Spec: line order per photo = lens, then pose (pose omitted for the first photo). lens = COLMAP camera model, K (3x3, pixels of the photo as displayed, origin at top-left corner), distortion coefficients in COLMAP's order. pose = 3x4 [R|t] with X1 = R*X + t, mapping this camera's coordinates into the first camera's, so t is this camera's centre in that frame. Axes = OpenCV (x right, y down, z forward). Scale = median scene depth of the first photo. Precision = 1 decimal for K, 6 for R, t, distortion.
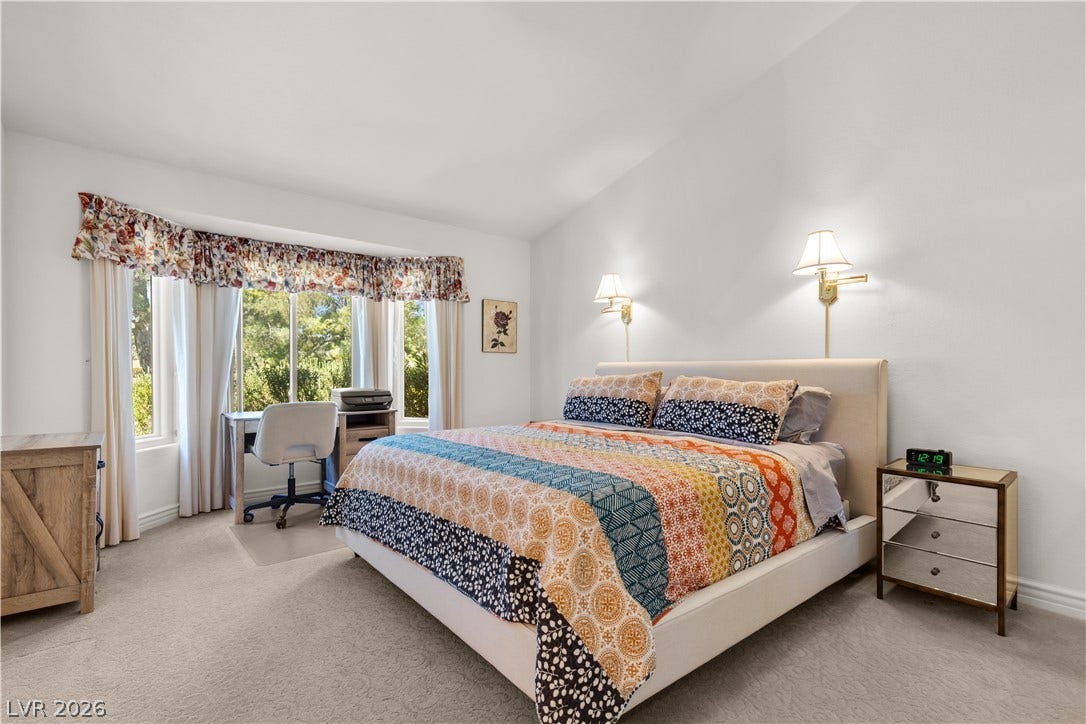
lens RADIAL K [[488.6, 0, 547.8], [0, 488.6, 366.9], [0, 0, 1]] dist [0.001779, 0.000347]
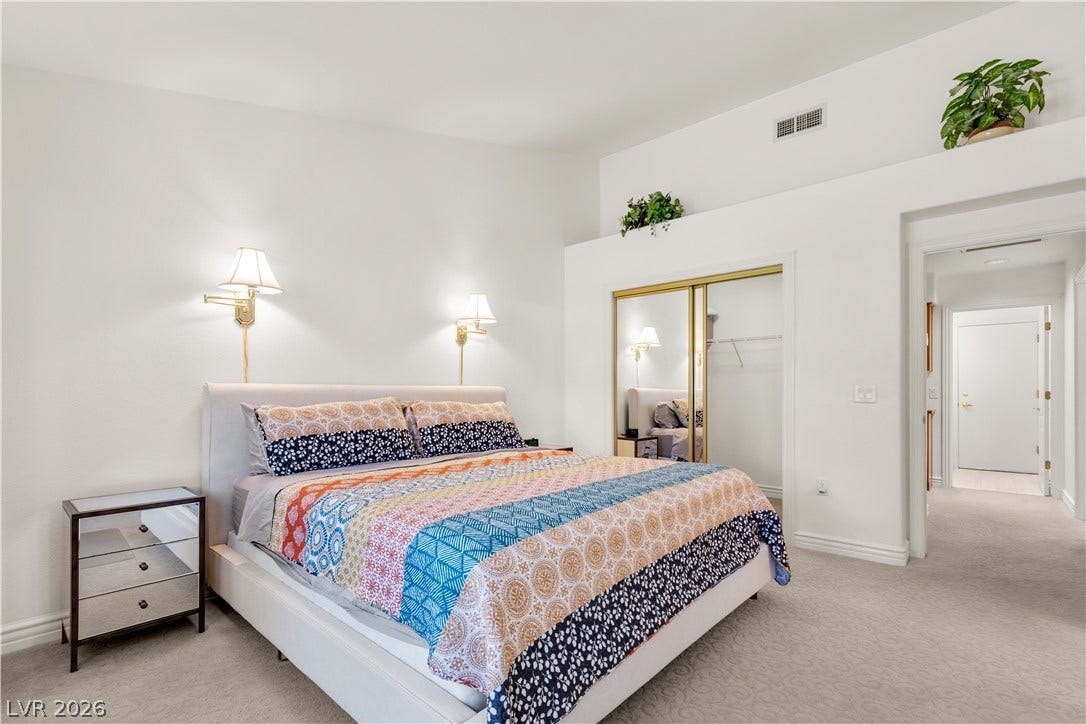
lens RADIAL K [[491.5, 0, 522.0], [0, 491.5, 392.8], [0, 0, 1]] dist [-0.000390, -0.000050]
pose [[-0.117857, 0.011376, 0.992965, -0.752433], [0.005018, 0.999928, -0.010860, 0.016282], [-0.993018, 0.003703, -0.117906, 0.964983]]
